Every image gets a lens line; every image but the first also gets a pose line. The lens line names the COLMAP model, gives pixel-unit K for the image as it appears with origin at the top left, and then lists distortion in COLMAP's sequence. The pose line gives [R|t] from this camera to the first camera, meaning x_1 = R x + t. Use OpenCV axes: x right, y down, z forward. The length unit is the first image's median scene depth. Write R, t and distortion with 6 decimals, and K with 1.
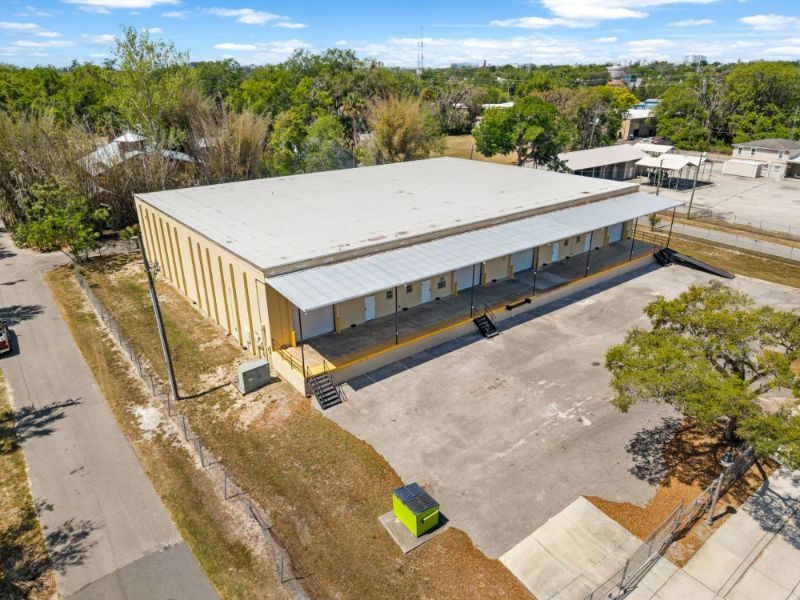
lens RADIAL K [[545.6, 0, 403.4], [0, 545.6, 298.9], [0, 0, 1]] dist [0.000151, 0.002910]
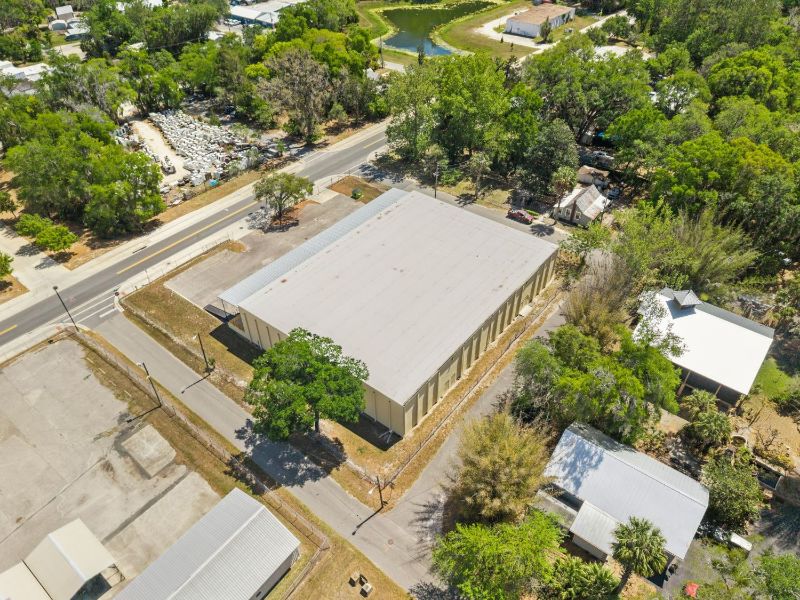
lens RADIAL K [[545.6, 0, 403.4], [0, 545.6, 298.9], [0, 0, 1]] dist [0.000151, 0.002910]
pose [[-0.969019, 0.168361, -0.180711, 0.441606], [-0.084581, 0.461221, 0.883244, -2.381286], [0.232052, 0.871166, -0.432692, 2.720895]]
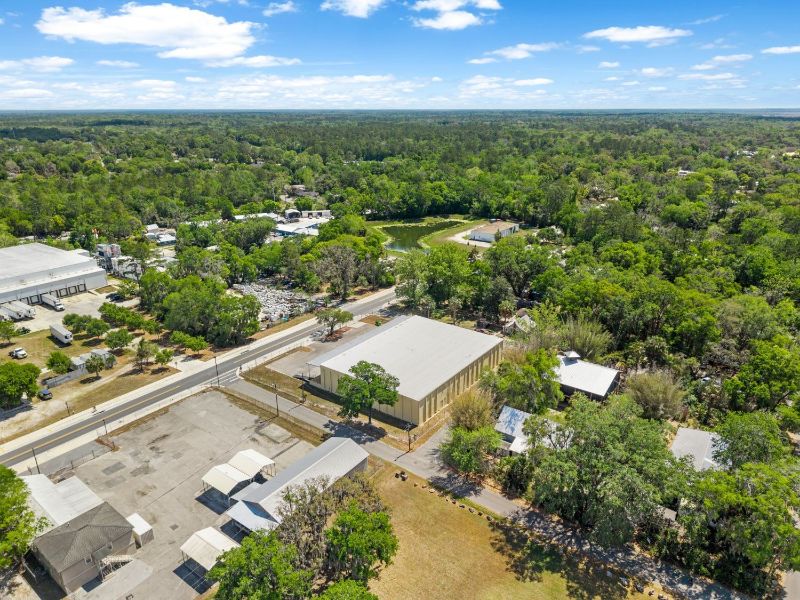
lens RADIAL K [[535.8, 0, 400.0], [0, 535.8, 300.0], [0, 0, 1]] dist [0.057131, -0.000133]
pose [[-0.962582, 0.100807, -0.251544, 1.069644], [-0.093766, 0.746999, 0.658180, -3.271709], [0.254252, 0.657138, -0.709595, 4.187925]]
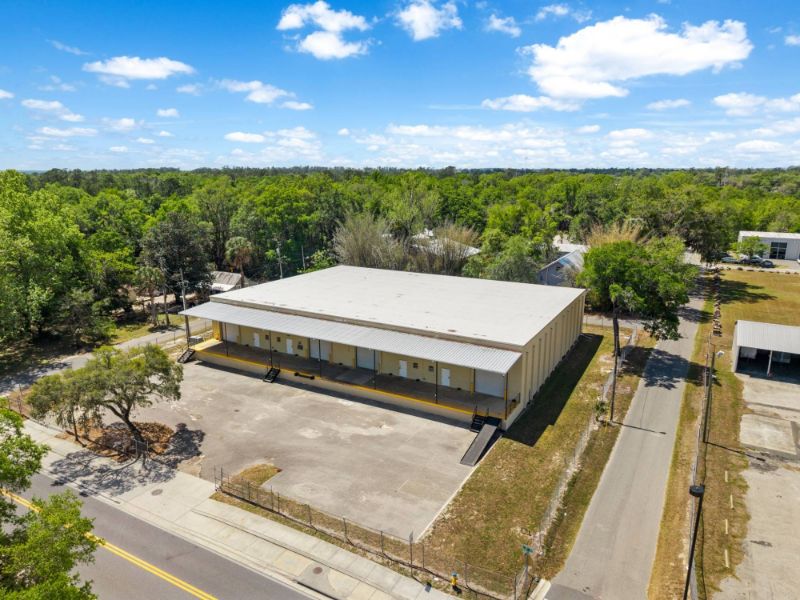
lens RADIAL K [[545.6, 0, 403.4], [0, 545.6, 298.9], [0, 0, 1]] dist [0.000151, 0.002910]
pose [[0.387893, 0.220129, -0.895032, 1.849029], [-0.352762, 0.932582, 0.076483, -0.451752], [0.851527, 0.286066, 0.439395, 0.668602]]
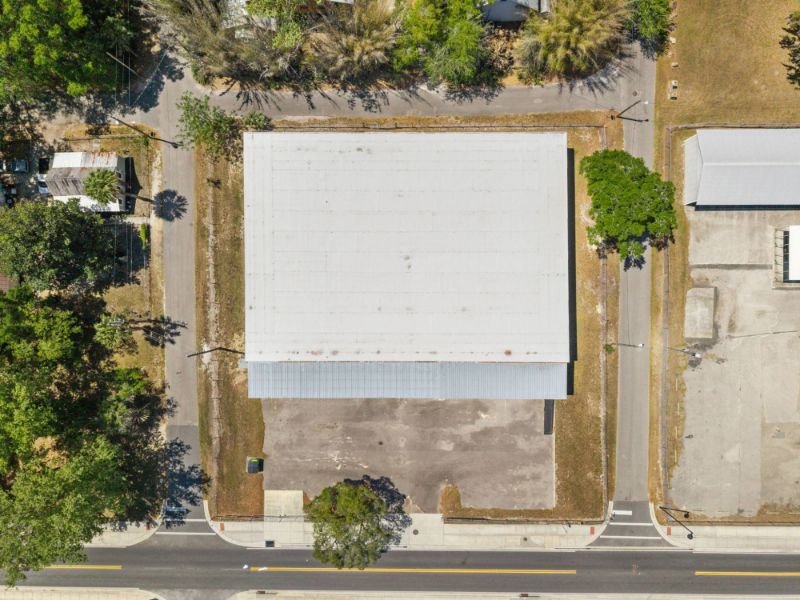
lens RADIAL K [[545.6, 0, 403.4], [0, 545.6, 298.9], [0, 0, 1]] dist [0.000151, 0.002910]
pose [[0.789149, 0.614202, 0.000186, 0.075954], [-0.231228, 0.296810, 0.926519, -2.131692], [0.569015, -0.731204, 0.376248, 0.681012]]
